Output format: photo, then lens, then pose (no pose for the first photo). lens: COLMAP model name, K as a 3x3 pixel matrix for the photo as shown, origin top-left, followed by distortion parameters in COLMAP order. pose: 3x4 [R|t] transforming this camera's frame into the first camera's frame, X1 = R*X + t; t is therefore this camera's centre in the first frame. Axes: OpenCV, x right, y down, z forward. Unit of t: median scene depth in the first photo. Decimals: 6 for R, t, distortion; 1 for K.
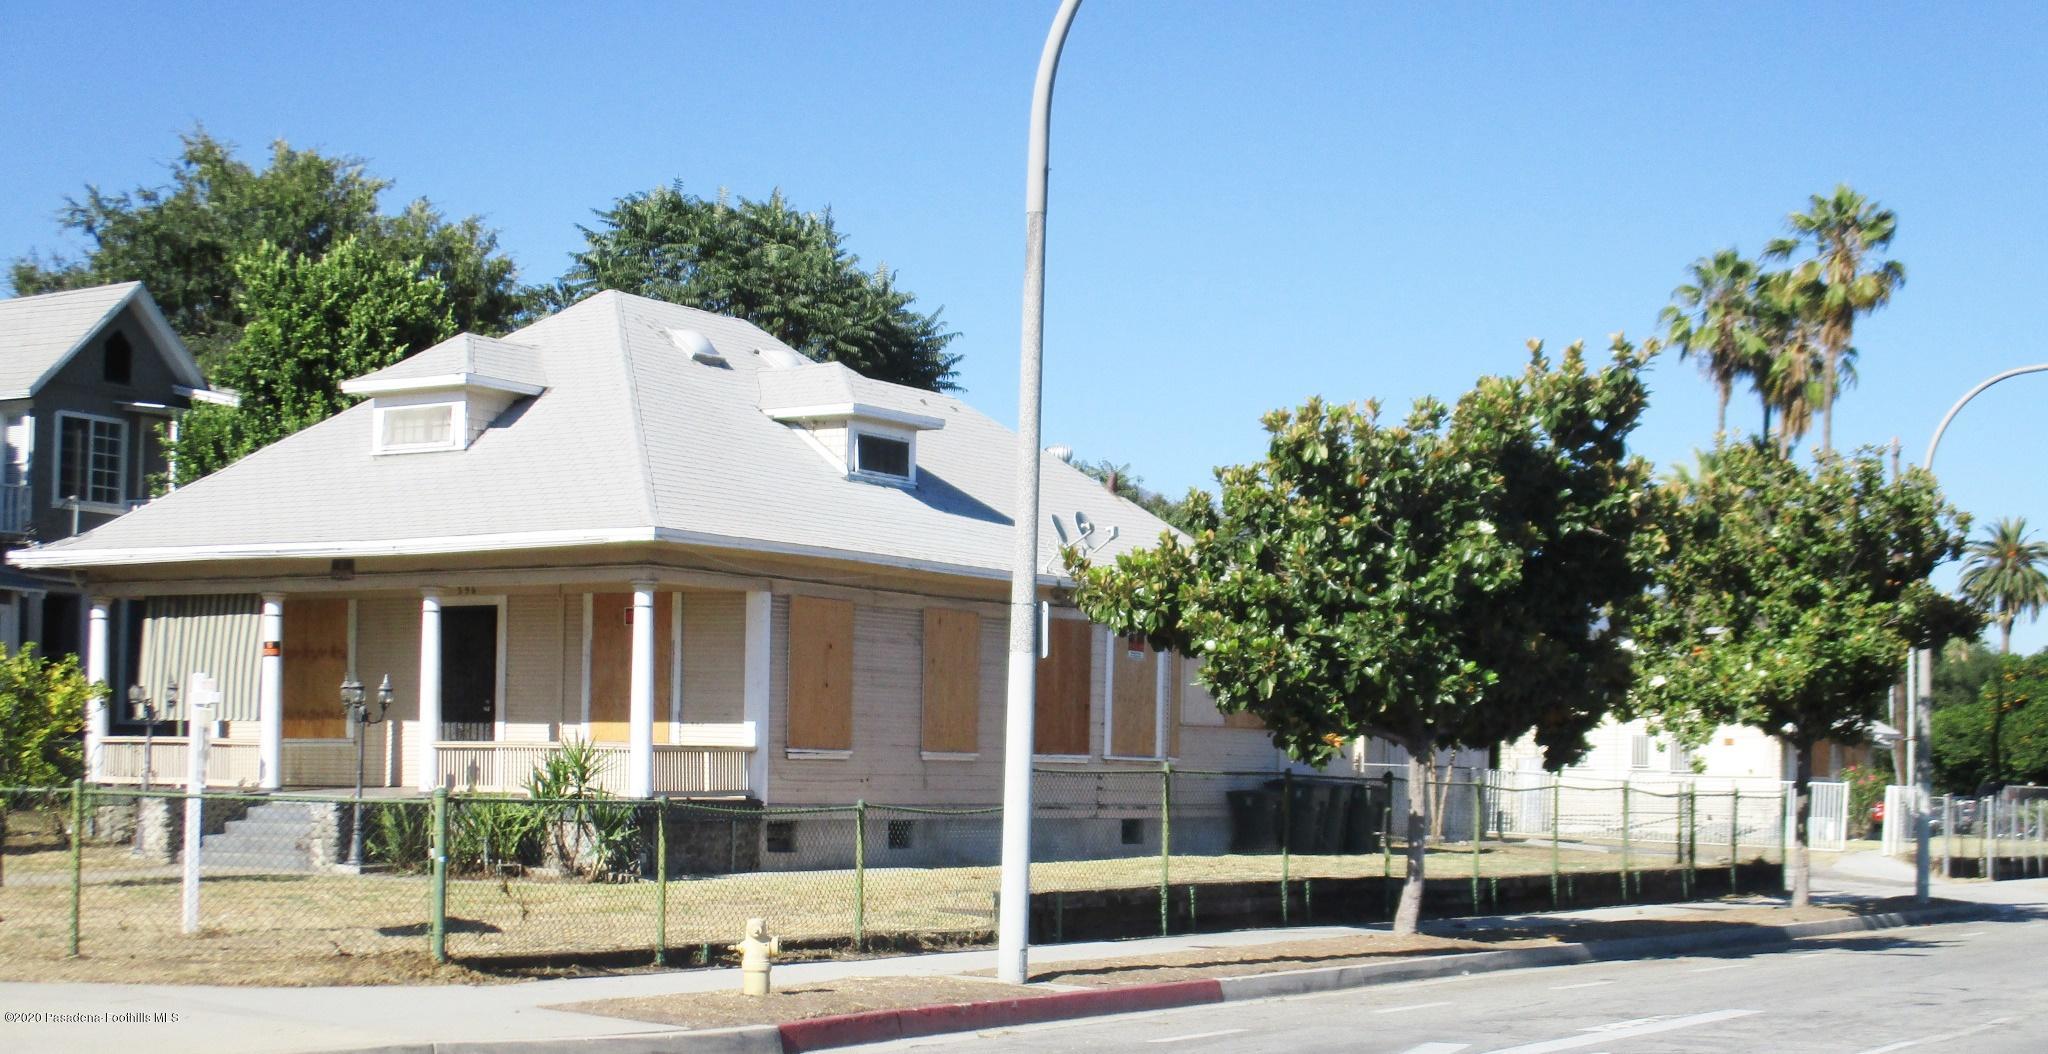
lens RADIAL K [[2976.1, 0, 1021.7], [0, 2976.1, 526.8], [0, 0, 1]] dist [-0.039608, 0.000000]
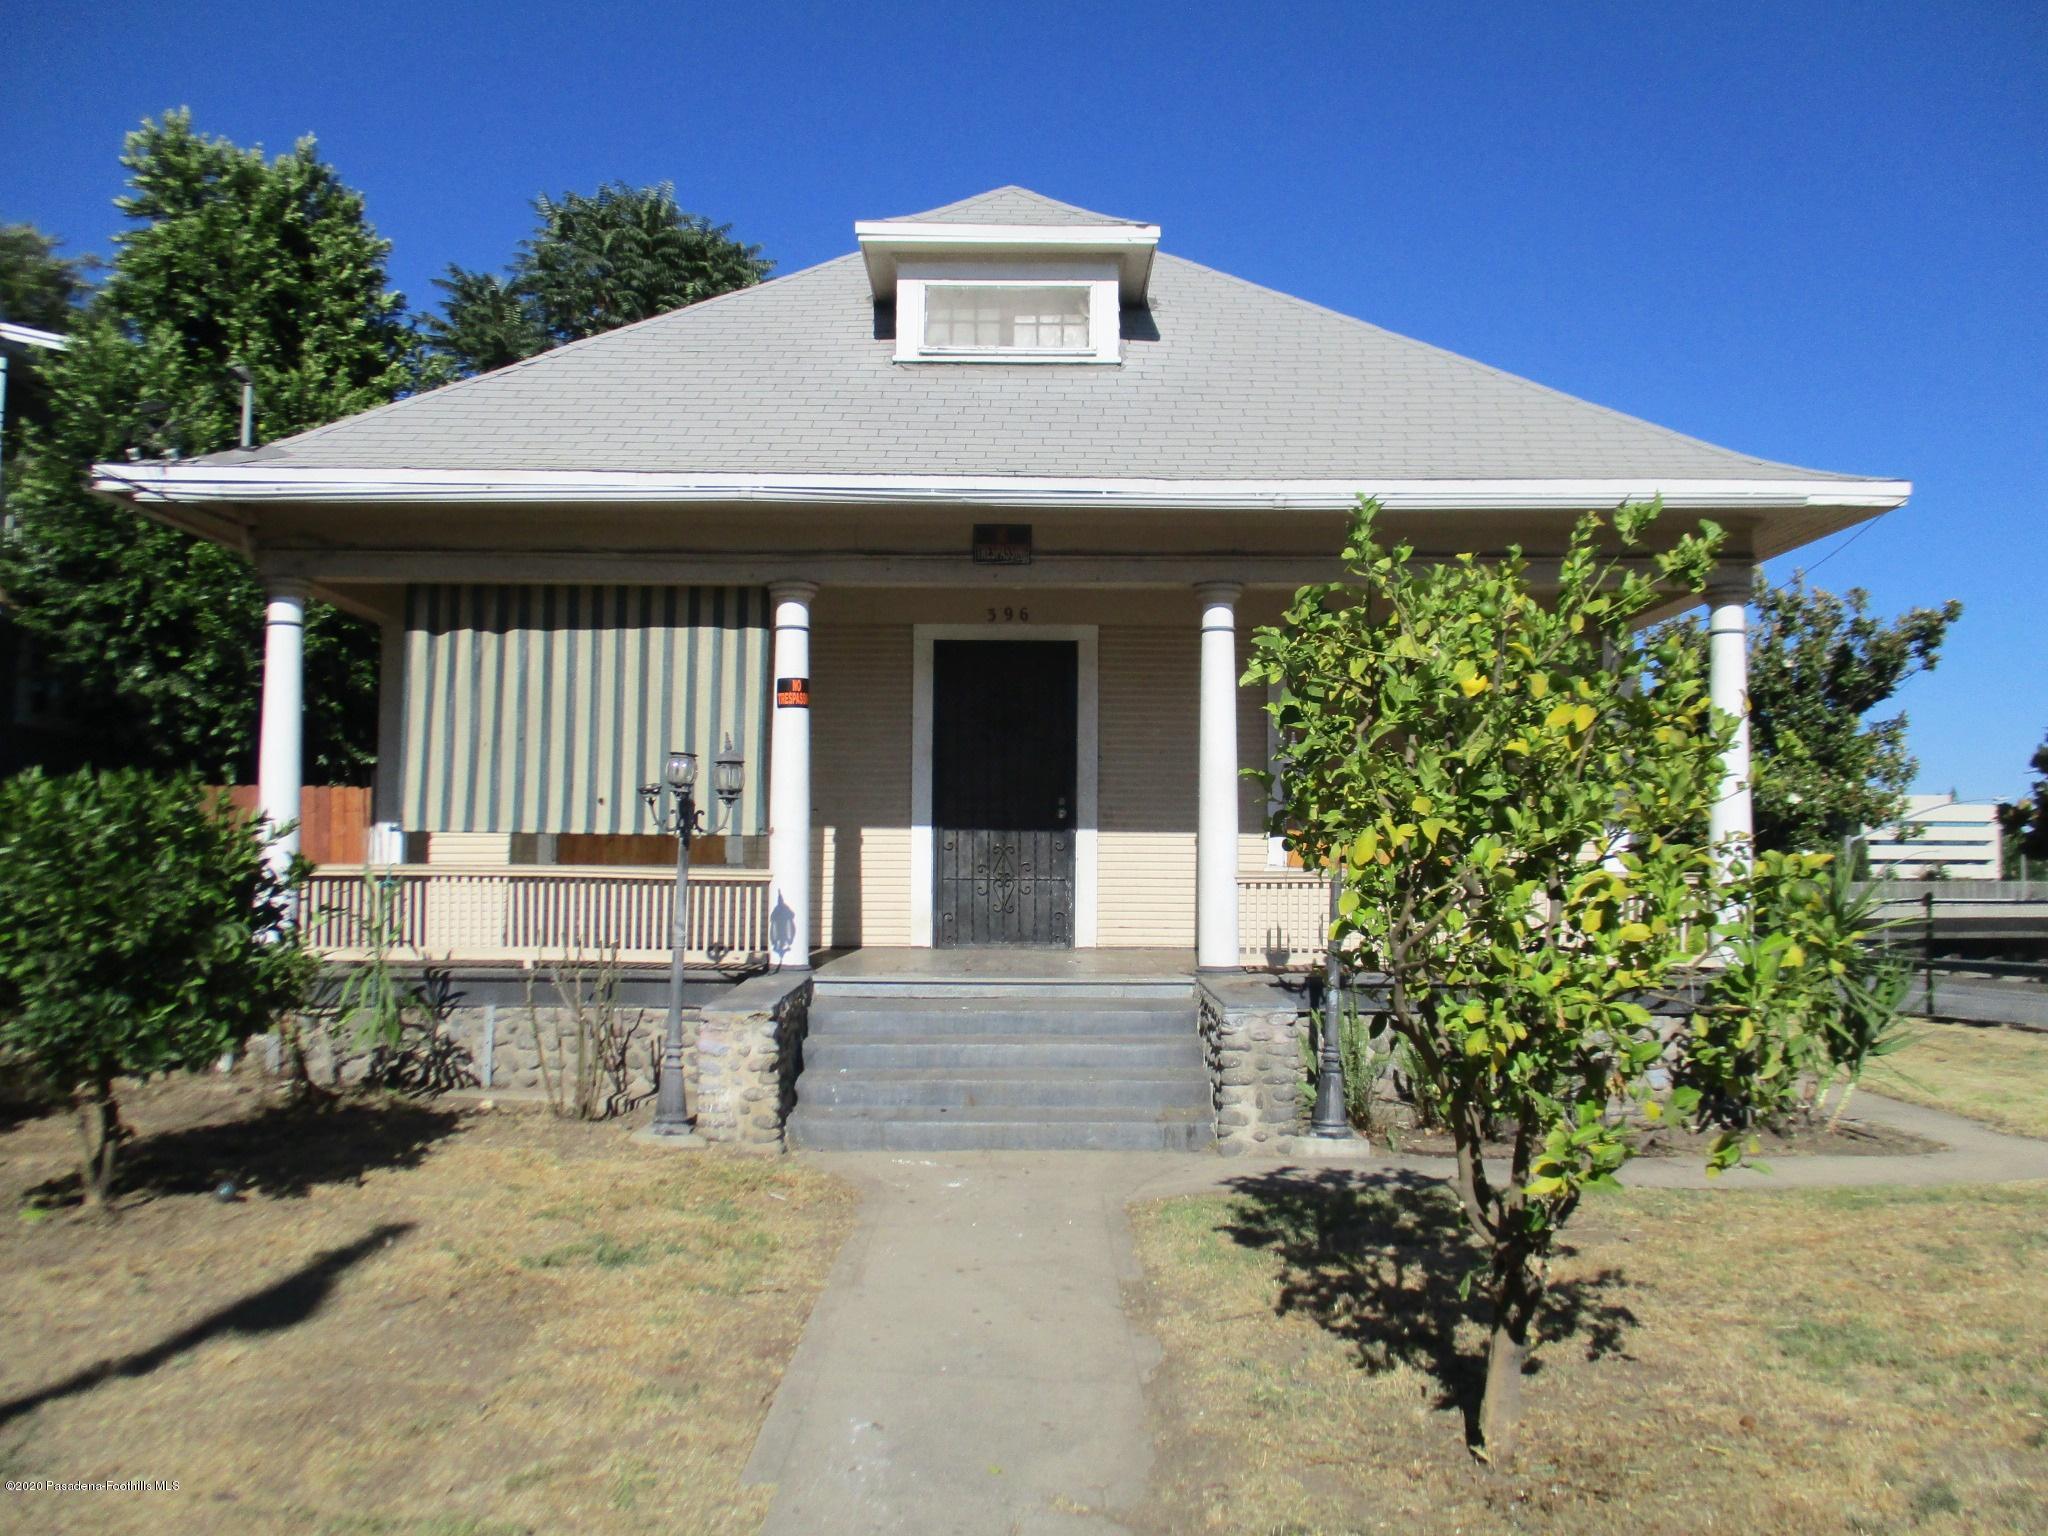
lens RADIAL K [[1721.9, 0, 1043.5], [0, 1721.9, 719.7], [0, 0, 1]] dist [0.001106, 0.003096]
pose [[0.832589, 0.038629, 0.552542, -0.378343], [-0.037001, 0.999216, -0.014103, 0.047955], [-0.552653, -0.008703, 0.833366, 0.720693]]
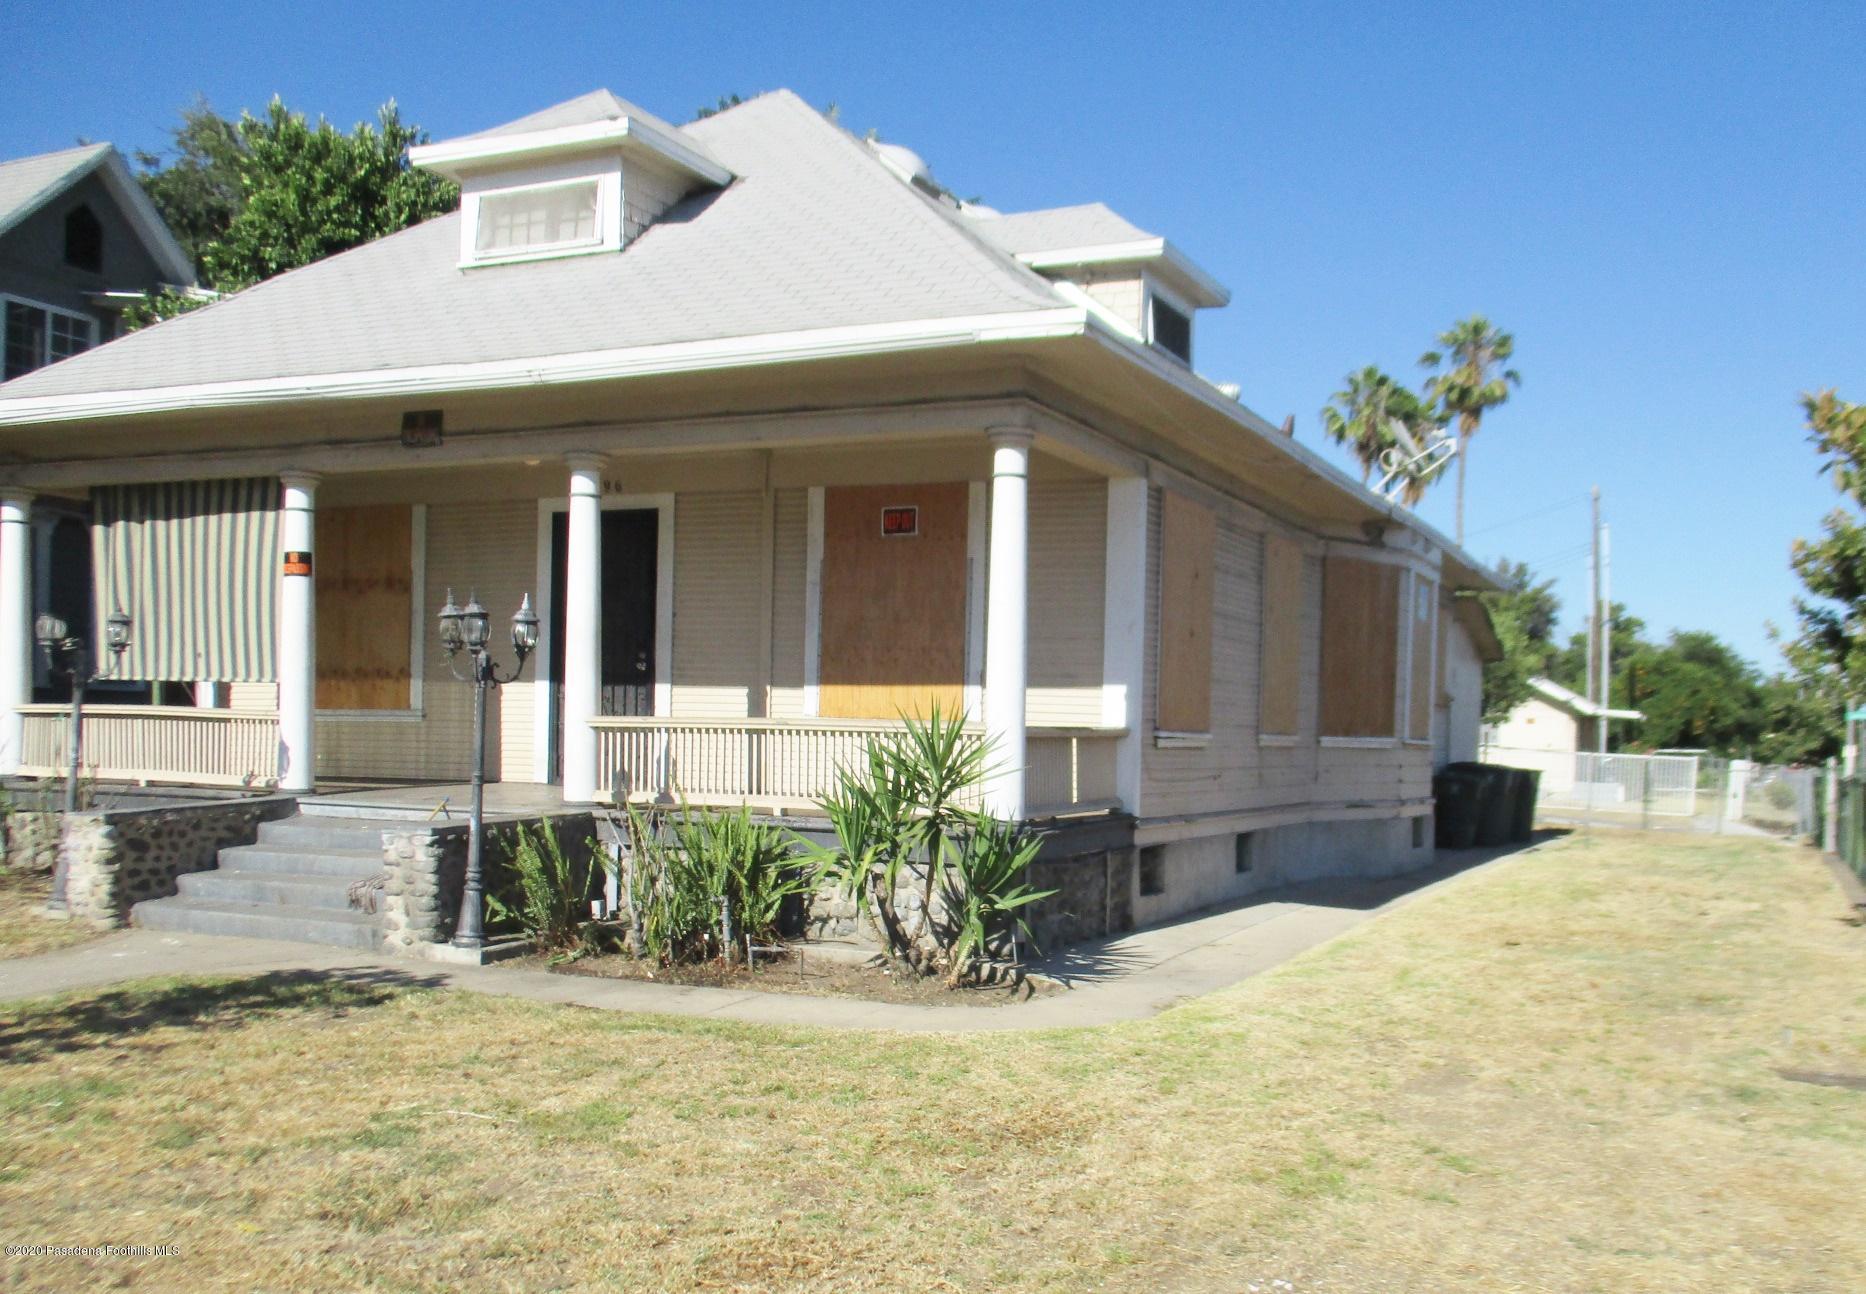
lens RADIAL K [[1764.3, 0, 1005.6], [0, 1764.3, 707.1], [0, 0, 1]] dist [-0.007246, 0.000000]
pose [[0.989273, 0.008975, 0.145803, -0.158823], [-0.018962, 0.997556, 0.067249, 0.043000], [-0.144843, -0.069293, 0.987025, 0.609508]]
